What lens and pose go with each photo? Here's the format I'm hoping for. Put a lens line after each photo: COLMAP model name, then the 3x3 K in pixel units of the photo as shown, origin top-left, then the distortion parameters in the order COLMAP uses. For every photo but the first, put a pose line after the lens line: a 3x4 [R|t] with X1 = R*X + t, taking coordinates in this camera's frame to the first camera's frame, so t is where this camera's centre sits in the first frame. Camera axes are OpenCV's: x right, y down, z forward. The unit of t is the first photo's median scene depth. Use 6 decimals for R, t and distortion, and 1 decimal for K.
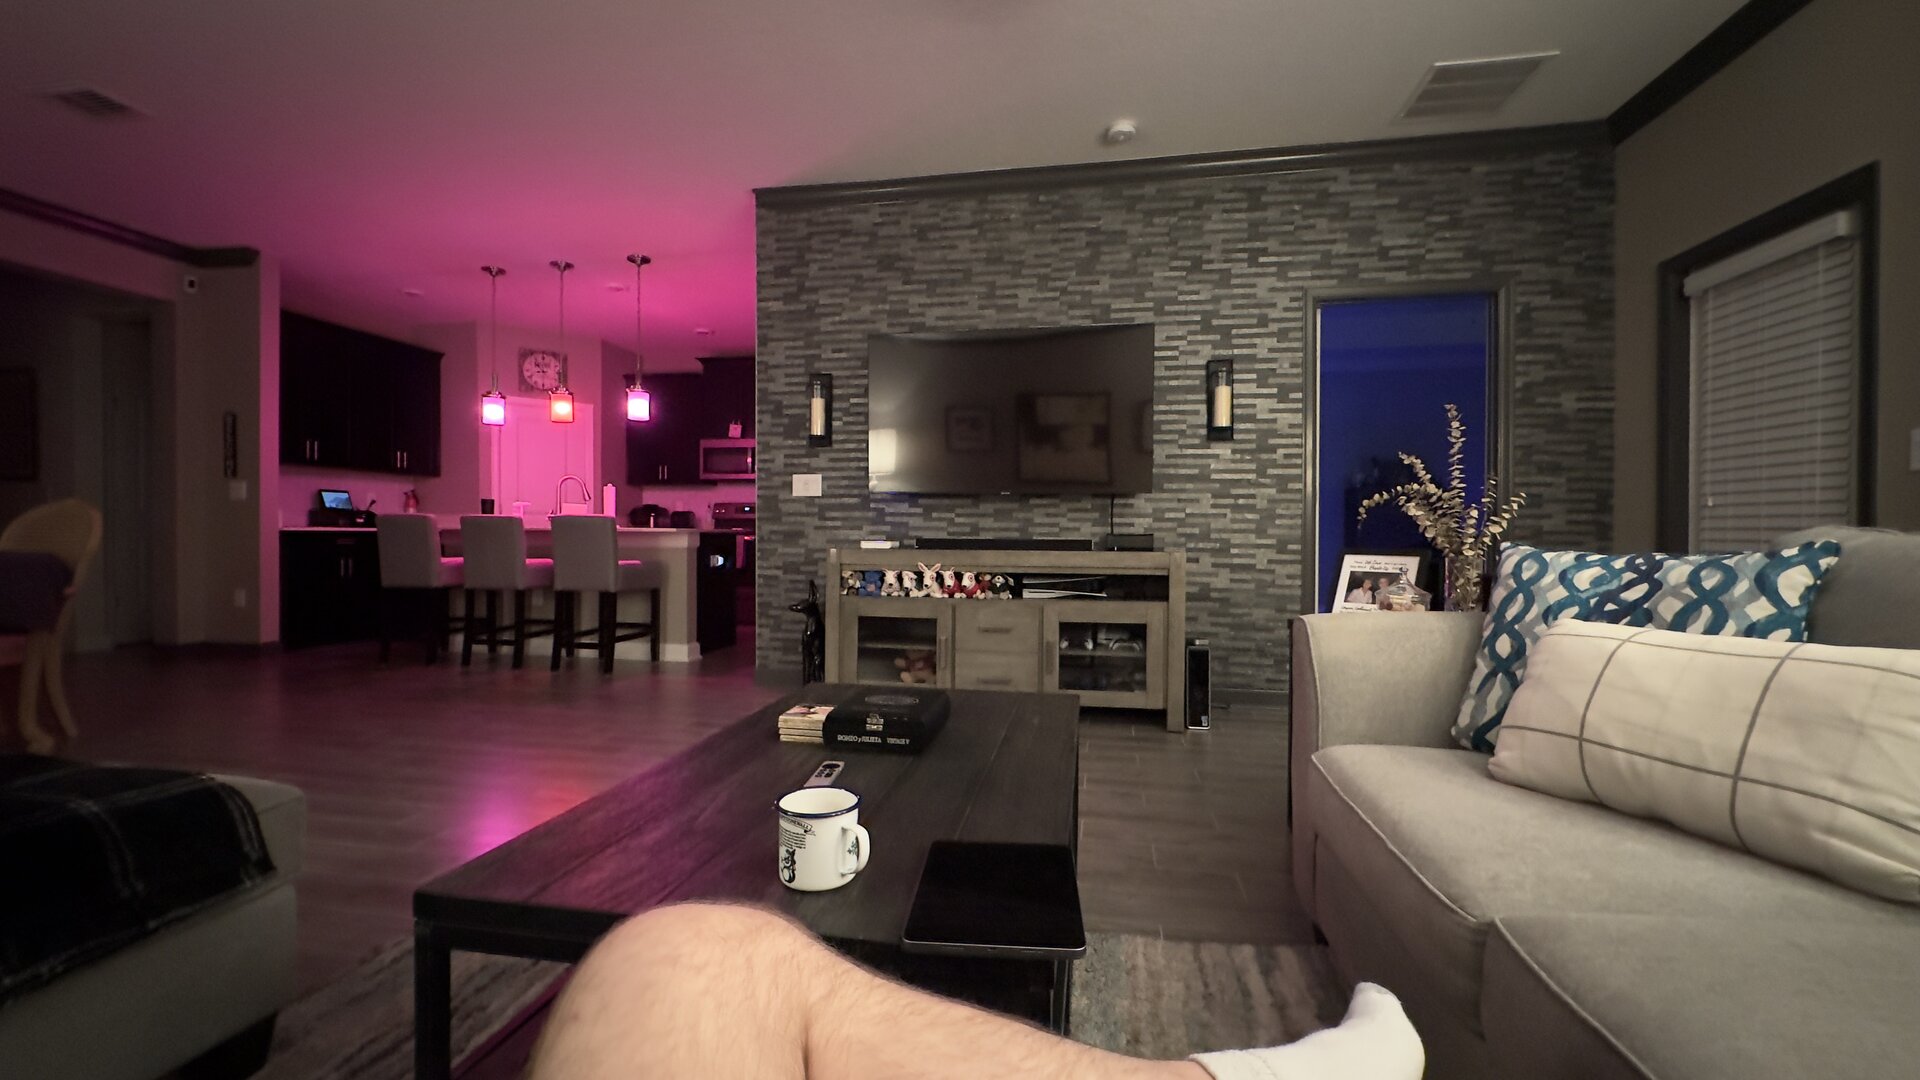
lens RADIAL K [[775.6, 0, 963.8], [0, 775.6, 544.7], [0, 0, 1]] dist [-0.003426, -0.000297]
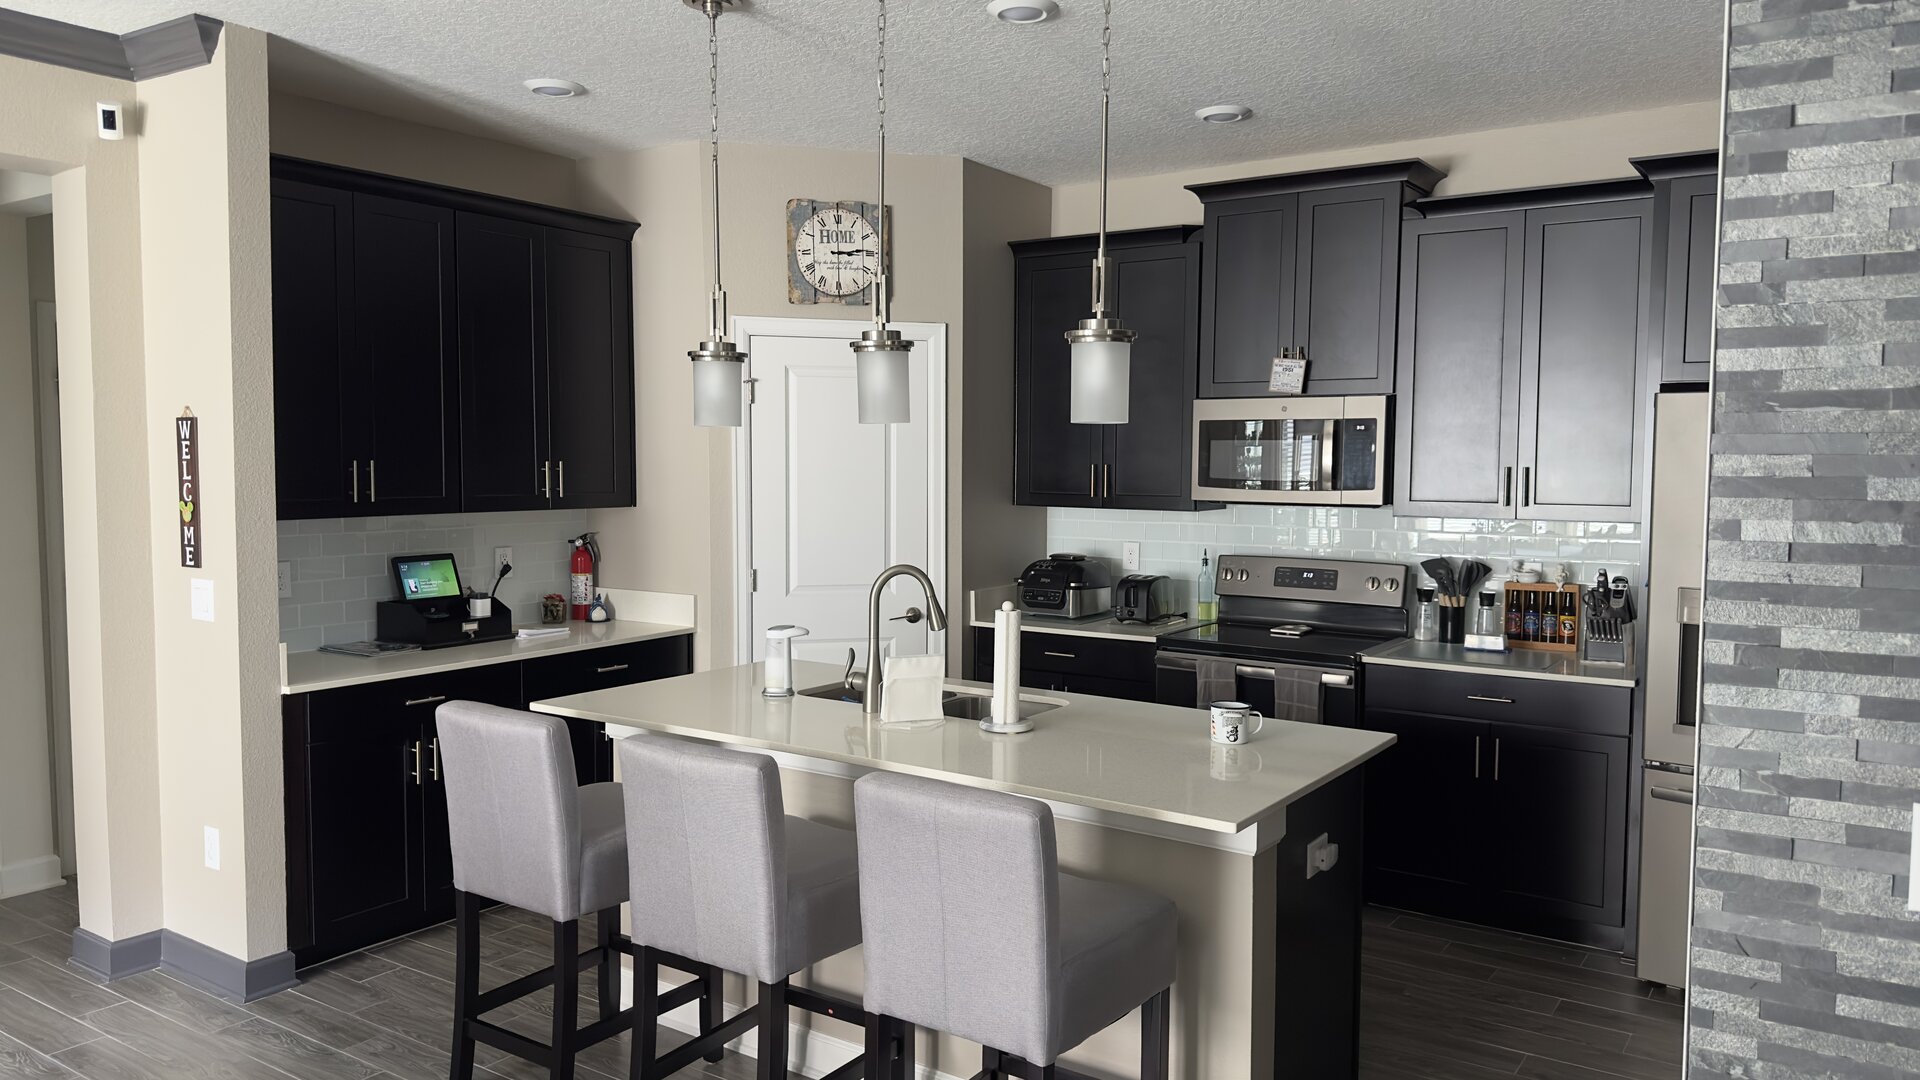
lens RADIAL K [[1348.9, 0, 956.9], [0, 1348.9, 566.8], [0, 0, 1]] dist [0.075916, -0.109010]
pose [[0.916445, 0.034803, -0.398644, -0.321049], [-0.007669, 0.997555, 0.069459, -0.181341], [0.400086, -0.060598, 0.914472, 0.595176]]
